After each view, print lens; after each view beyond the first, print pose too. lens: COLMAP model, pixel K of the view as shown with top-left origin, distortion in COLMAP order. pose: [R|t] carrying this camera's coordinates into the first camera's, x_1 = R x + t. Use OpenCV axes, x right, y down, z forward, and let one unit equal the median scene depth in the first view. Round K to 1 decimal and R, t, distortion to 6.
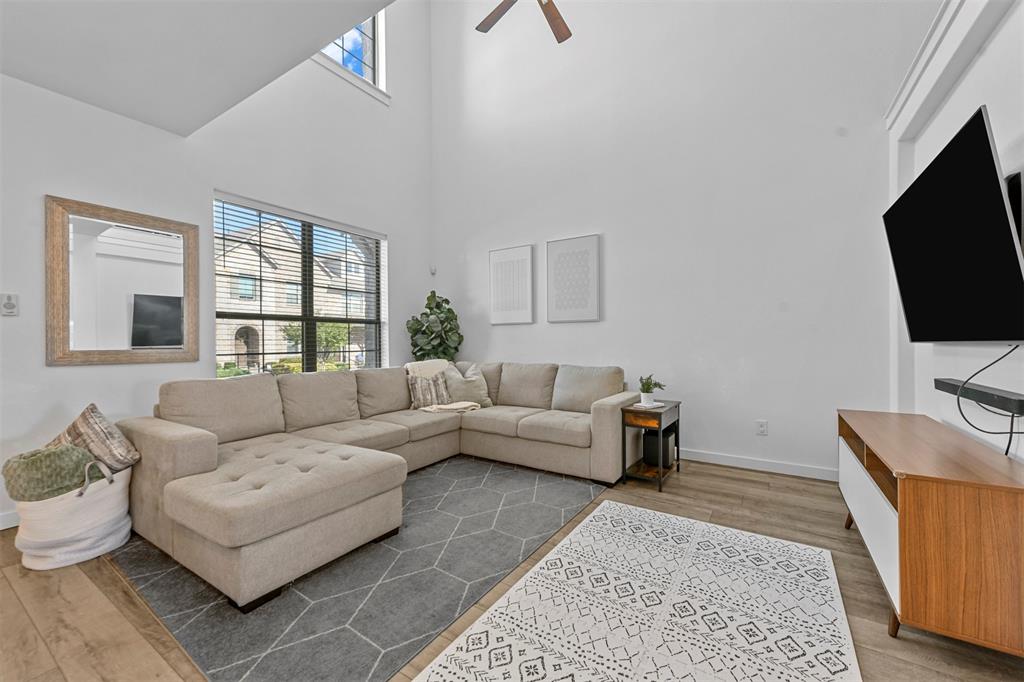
lens RADIAL K [[400.2, 0, 517.9], [0, 400.2, 343.6], [0, 0, 1]] dist [0.011028, 0.001209]
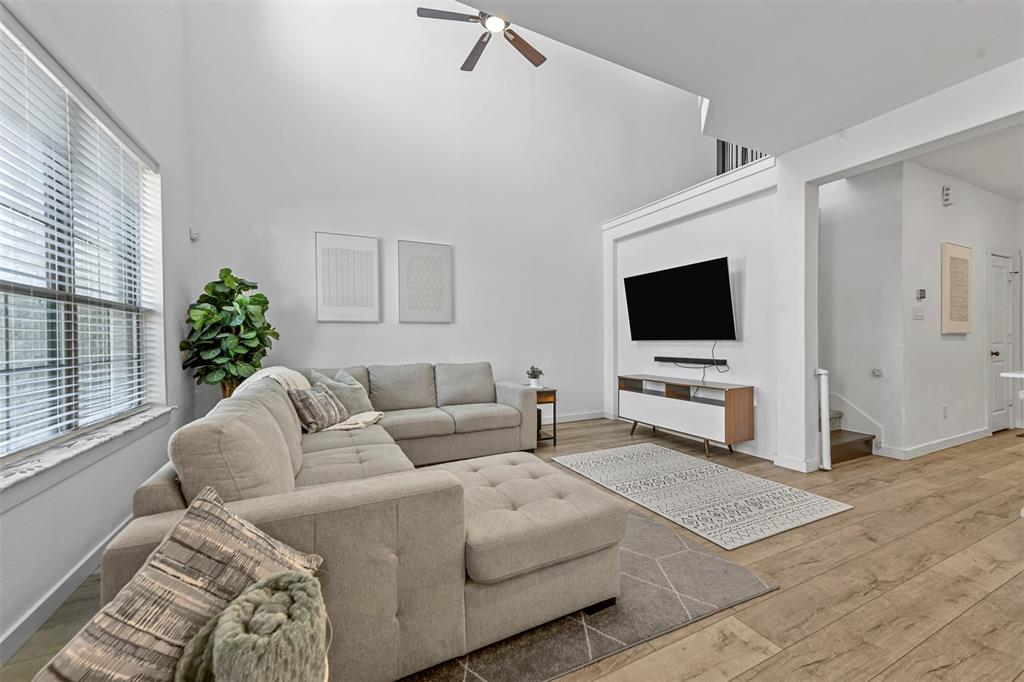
lens RADIAL K [[400.2, 0, 517.7], [0, 400.2, 342.6], [0, 0, 1]] dist [0.011028, 0.001209]
pose [[0.513843, -0.006079, 0.857863, -0.712036], [0.008487, 0.999962, 0.002002, -0.002477], [-0.857842, 0.006252, 0.513875, 0.286036]]
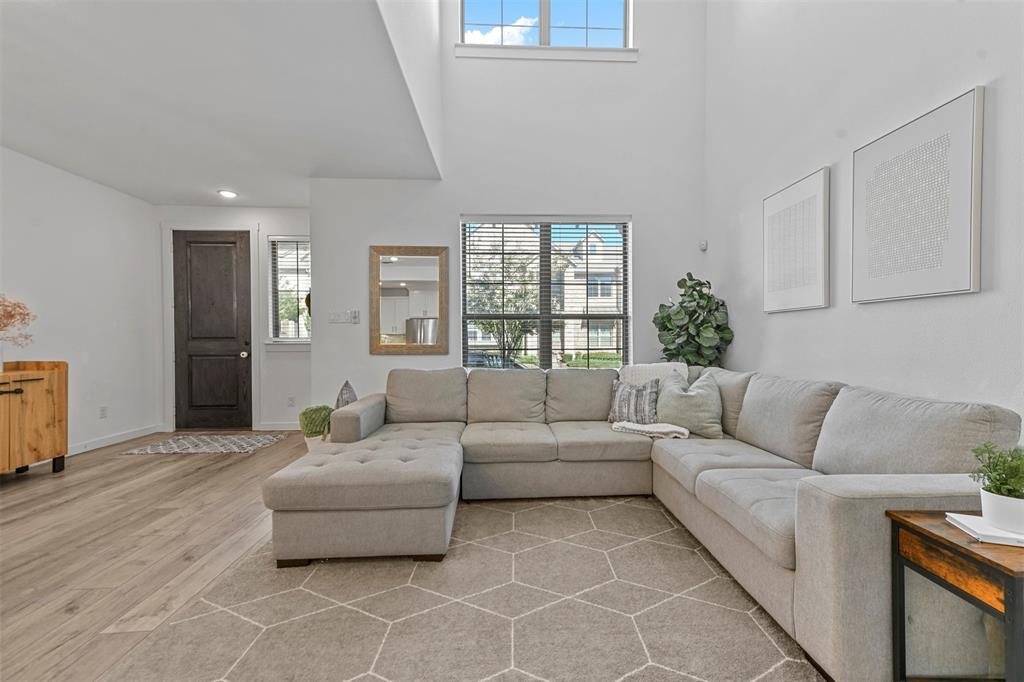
lens RADIAL K [[400.2, 0, 516.9], [0, 400.2, 342.9], [0, 0, 1]] dist [0.011028, 0.001209]
pose [[0.574304, 0.011726, -0.818558, 0.296955], [-0.004511, 0.999928, 0.011159, -0.005878], [0.818630, -0.002716, 0.574315, 0.377279]]
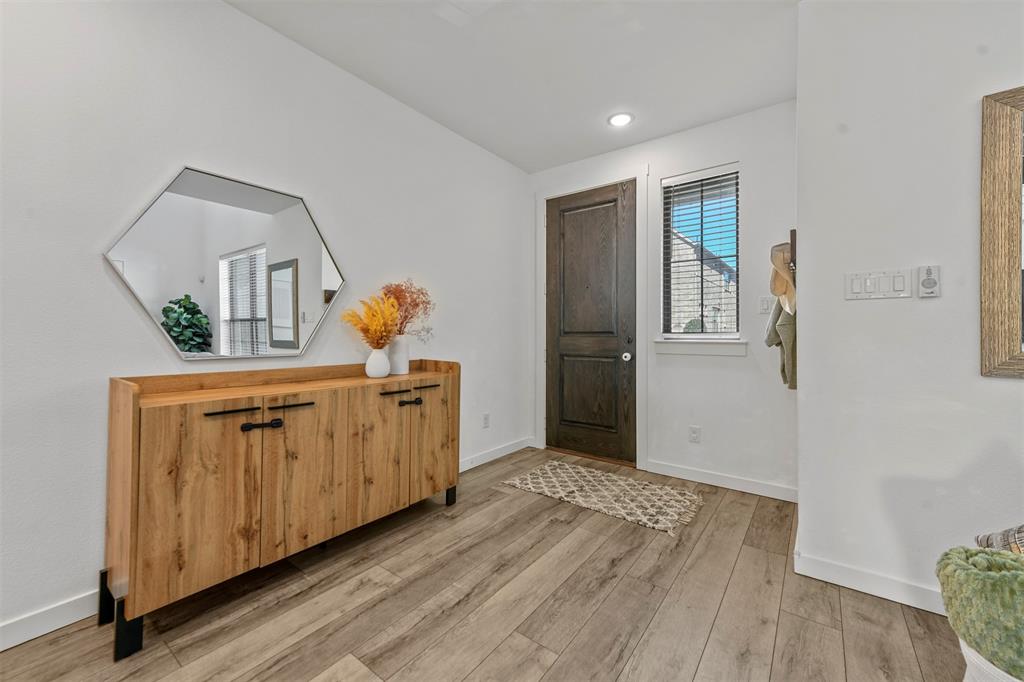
lens RADIAL K [[400.2, 0, 510.8], [0, 400.2, 332.1], [0, 0, 1]] dist [0.011028, 0.001209]
pose [[-0.086842, -0.001544, -0.996221, -0.320249], [-0.009425, 0.999955, -0.000728, -0.002106], [0.996178, 0.009326, -0.086853, 0.228270]]
